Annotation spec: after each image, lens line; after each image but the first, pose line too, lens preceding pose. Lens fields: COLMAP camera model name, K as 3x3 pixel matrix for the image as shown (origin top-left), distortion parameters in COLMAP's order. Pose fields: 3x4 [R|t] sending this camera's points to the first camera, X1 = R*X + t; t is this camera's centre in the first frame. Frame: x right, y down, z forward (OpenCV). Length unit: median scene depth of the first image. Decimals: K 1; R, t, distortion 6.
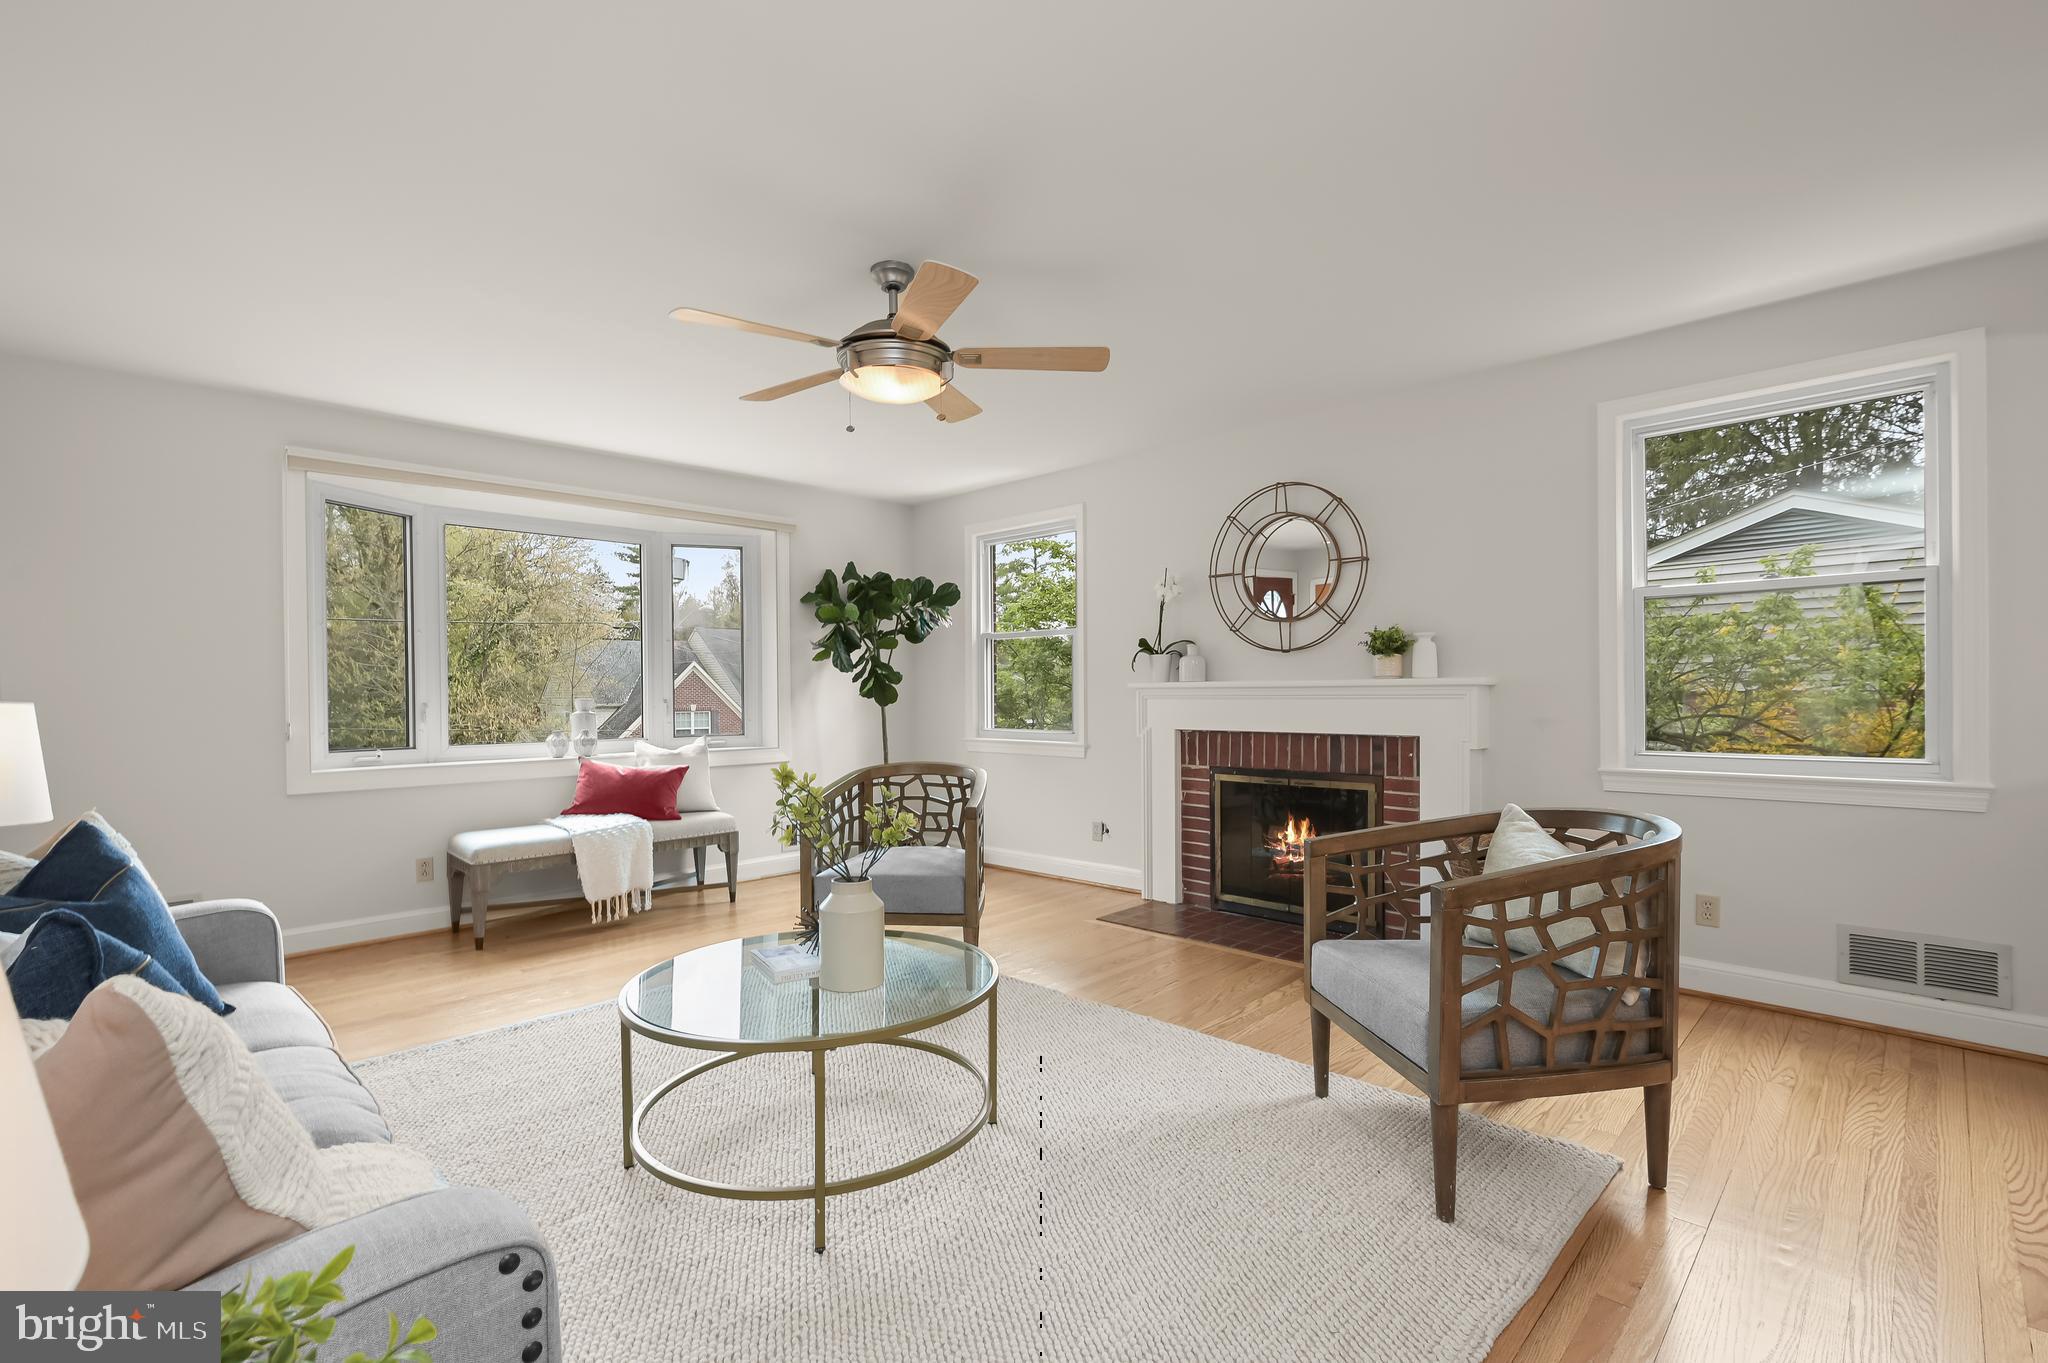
lens RADIAL K [[936.8, 0, 1019.8], [0, 936.8, 687.7], [0, 0, 1]] dist [-0.002248, -0.000309]
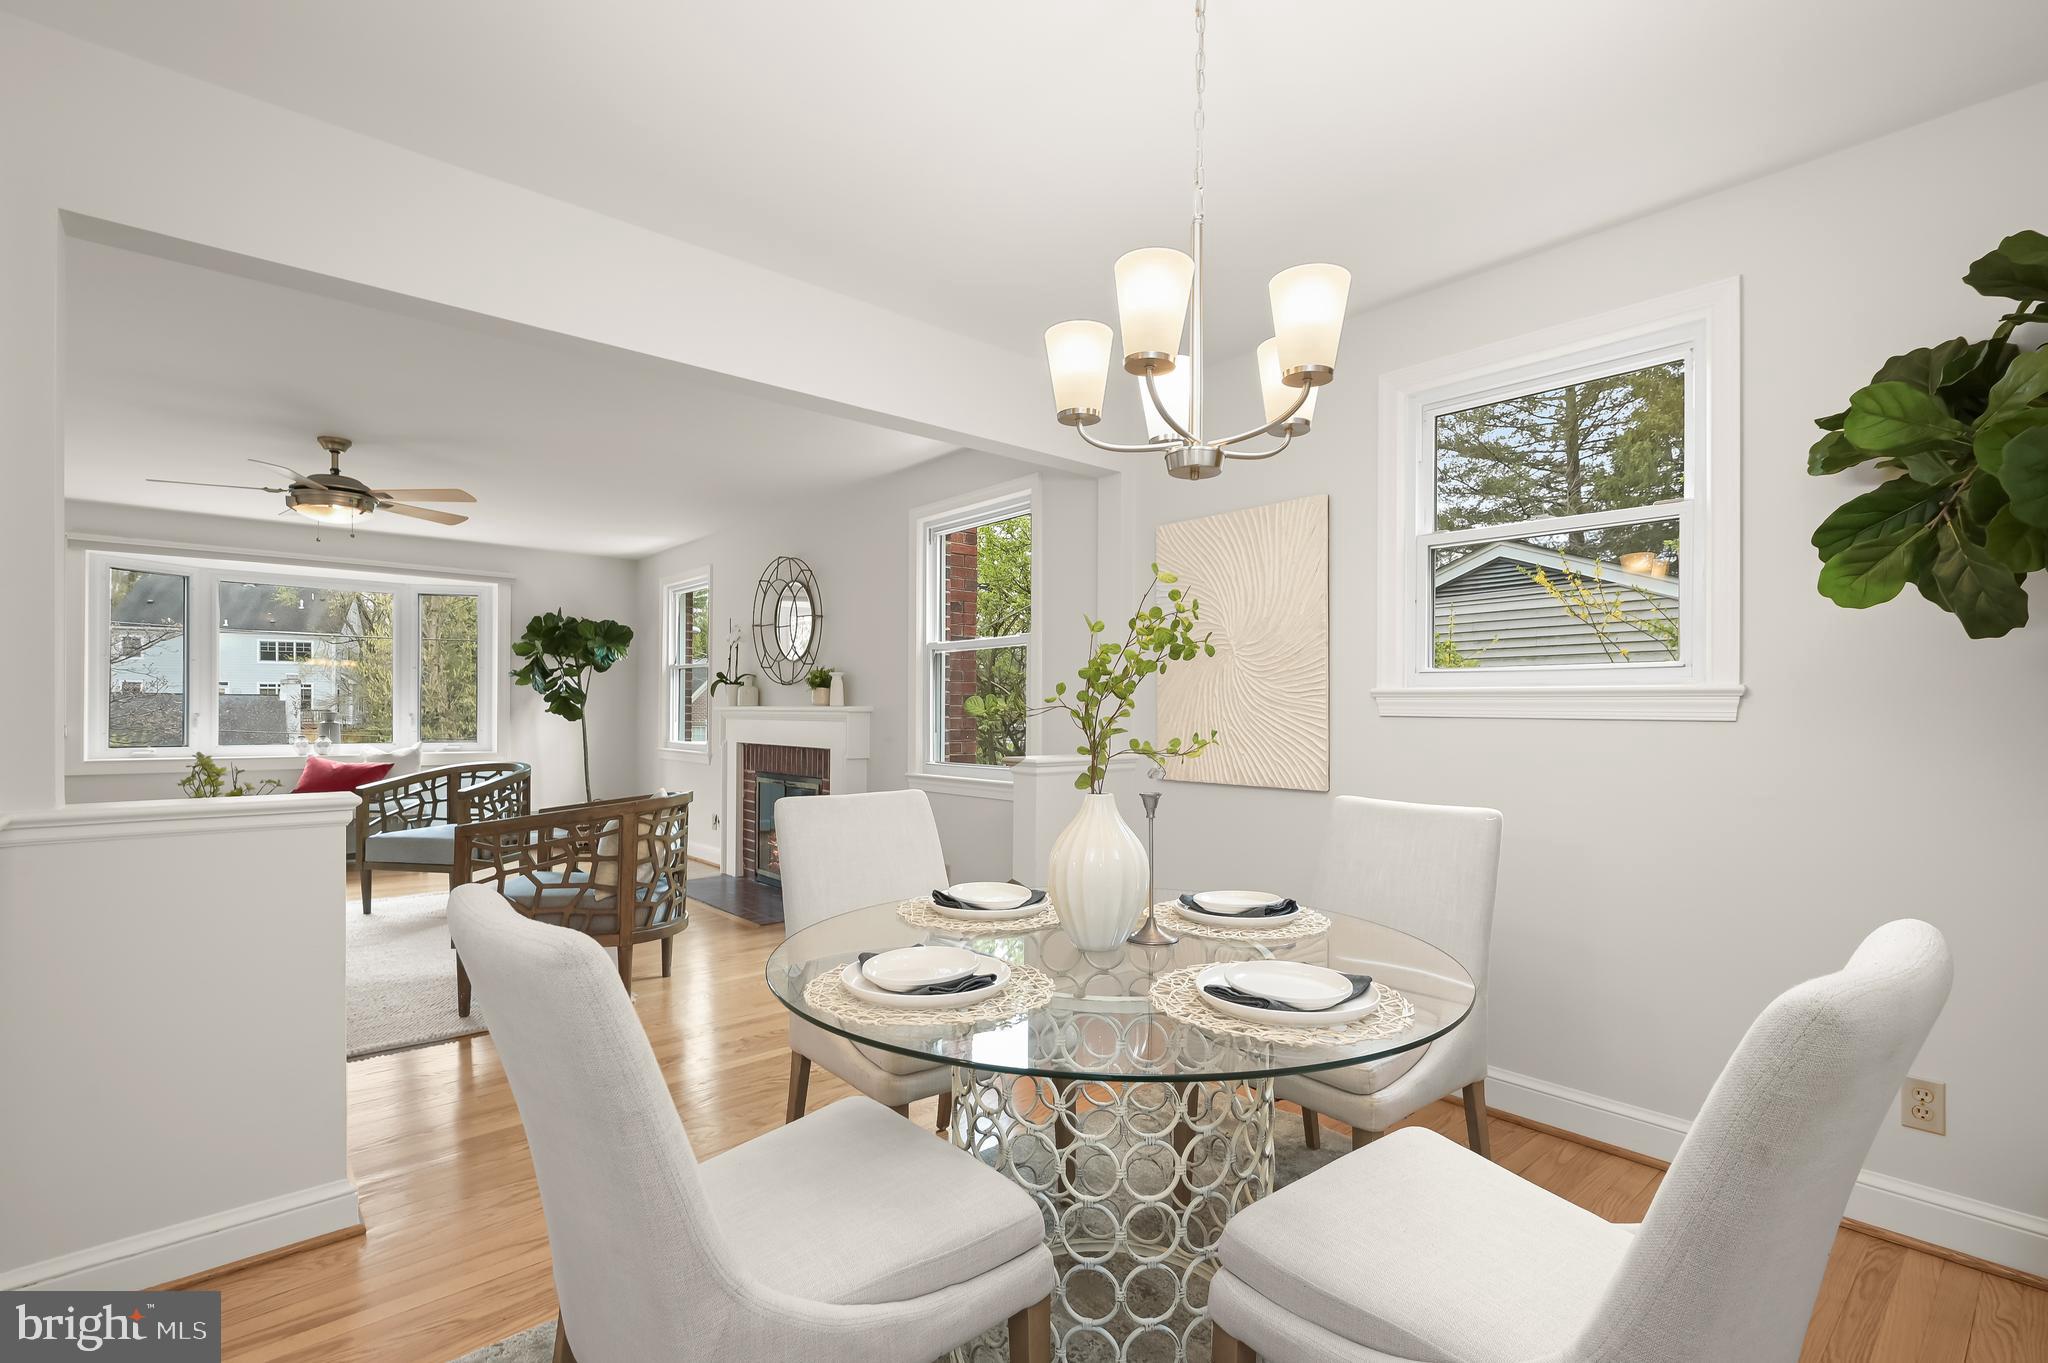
lens RADIAL K [[936.8, 0, 1027.7], [0, 936.8, 691.6], [0, 0, 1]] dist [-0.002248, -0.000309]
pose [[0.997196, 0.013465, -0.073617, 0.682546], [-0.014672, 0.999766, -0.015888, -0.011244], [0.073386, 0.016923, 0.997160, -0.277556]]
